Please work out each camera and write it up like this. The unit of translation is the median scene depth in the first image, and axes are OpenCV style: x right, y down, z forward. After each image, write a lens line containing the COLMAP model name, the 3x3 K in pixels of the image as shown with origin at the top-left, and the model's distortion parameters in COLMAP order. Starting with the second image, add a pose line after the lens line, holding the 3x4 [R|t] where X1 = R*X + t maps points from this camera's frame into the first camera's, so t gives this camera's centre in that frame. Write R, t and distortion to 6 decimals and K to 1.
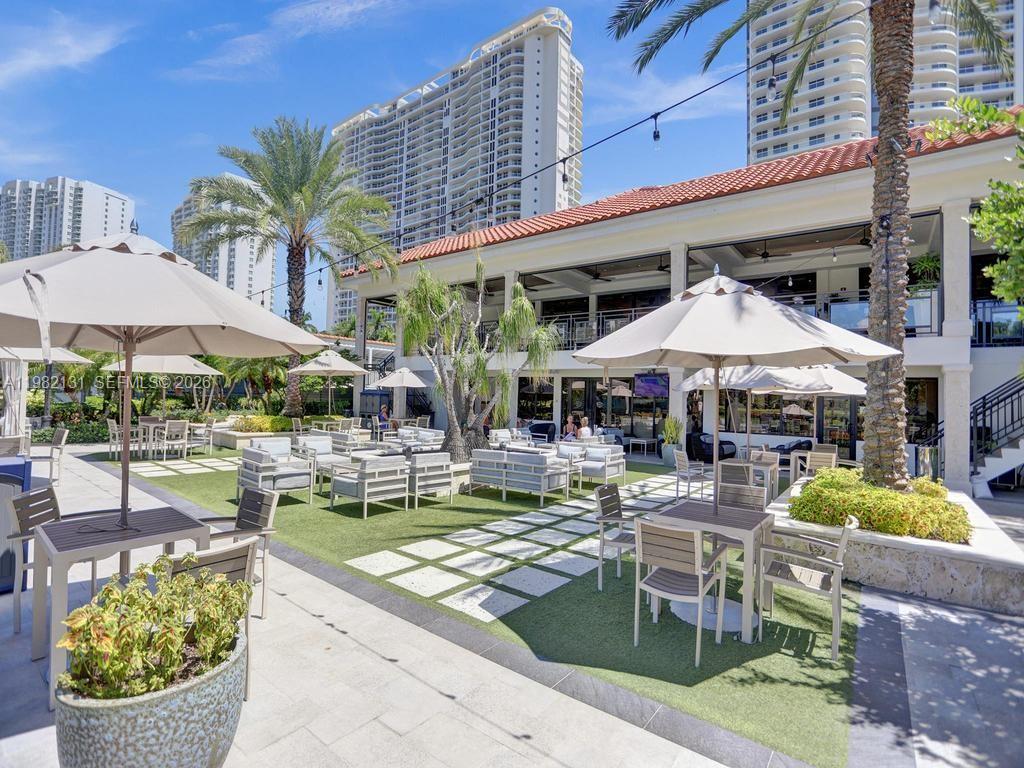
lens RADIAL K [[487.3, 0, 512.0], [0, 487.3, 384.0], [0, 0, 1]] dist [-0.032993, -0.000285]
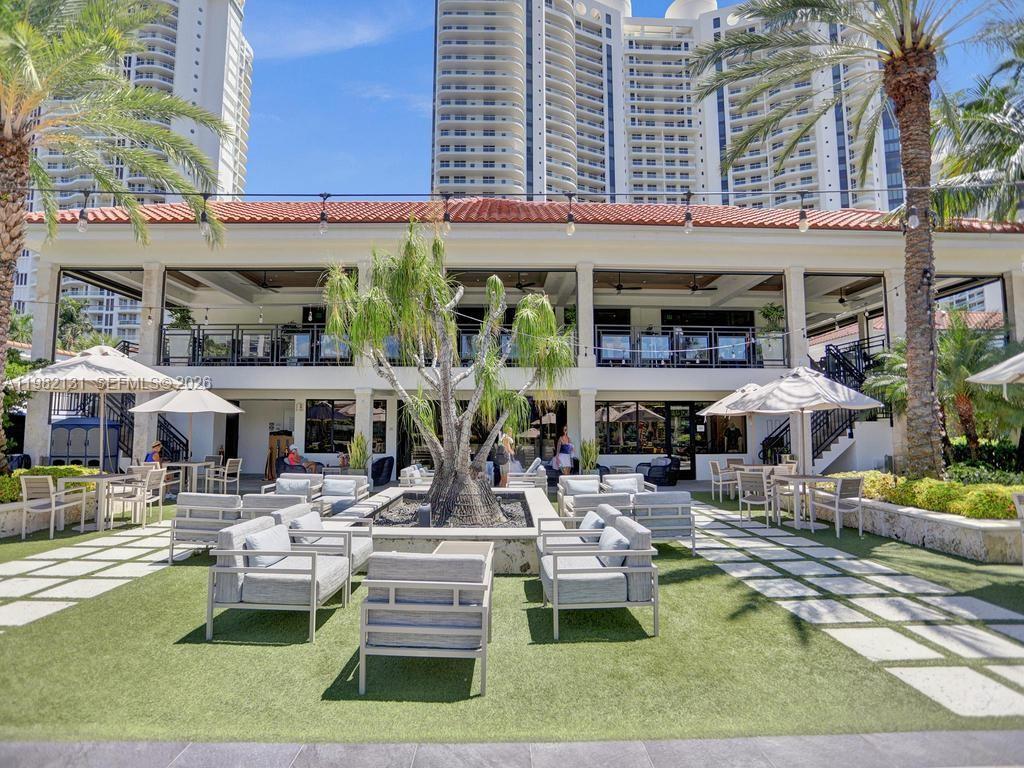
lens RADIAL K [[495.0, 0, 512.9], [0, 495.0, 367.7], [0, 0, 1]] dist [-0.017702, 0.000164]
pose [[0.775402, 0.041446, 0.630106, -0.877927], [0.006156, 0.997300, -0.073173, -0.001855], [-0.631438, 0.060618, 0.773054, 0.660001]]
